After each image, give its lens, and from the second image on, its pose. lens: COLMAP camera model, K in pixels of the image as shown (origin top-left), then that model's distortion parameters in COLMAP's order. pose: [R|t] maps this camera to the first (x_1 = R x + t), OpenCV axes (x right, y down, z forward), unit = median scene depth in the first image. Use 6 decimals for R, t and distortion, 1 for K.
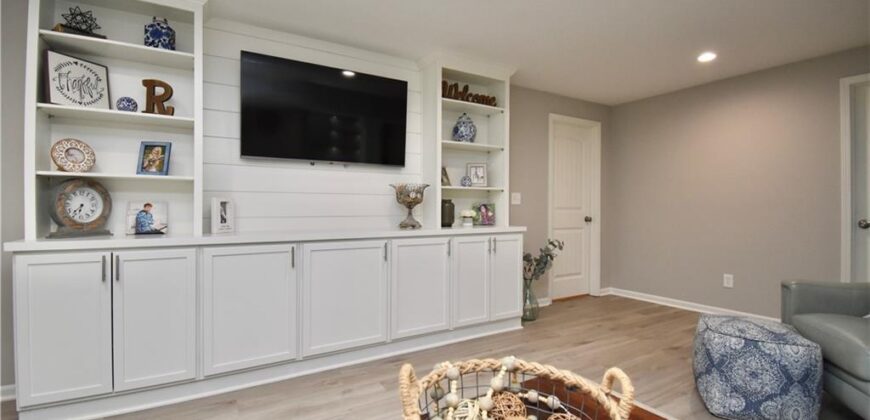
lens RADIAL K [[387.4, 0, 438.6], [0, 387.4, 207.9], [0, 0, 1]] dist [0.019631, -0.024292]
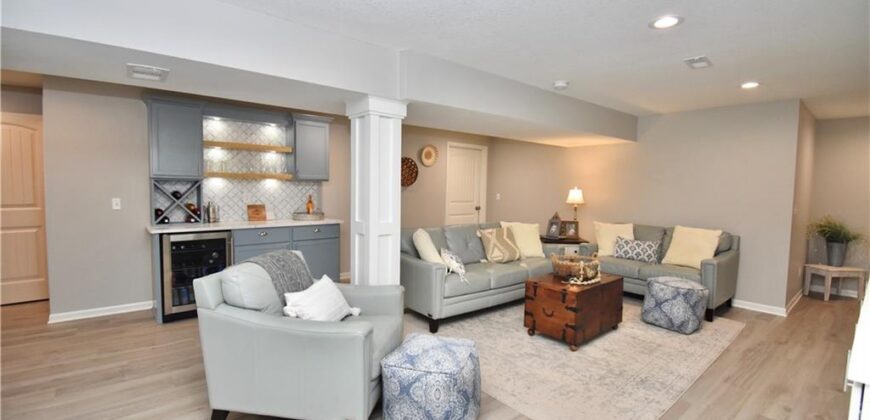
lens RADIAL K [[387.4, 0, 438.6], [0, 387.4, 207.9], [0, 0, 1]] dist [0.019631, -0.024292]
pose [[-0.986540, -0.008558, -0.163294, 0.626520], [-0.017828, 0.998306, 0.055389, -0.087826], [0.162543, 0.057555, -0.985021, 1.304200]]
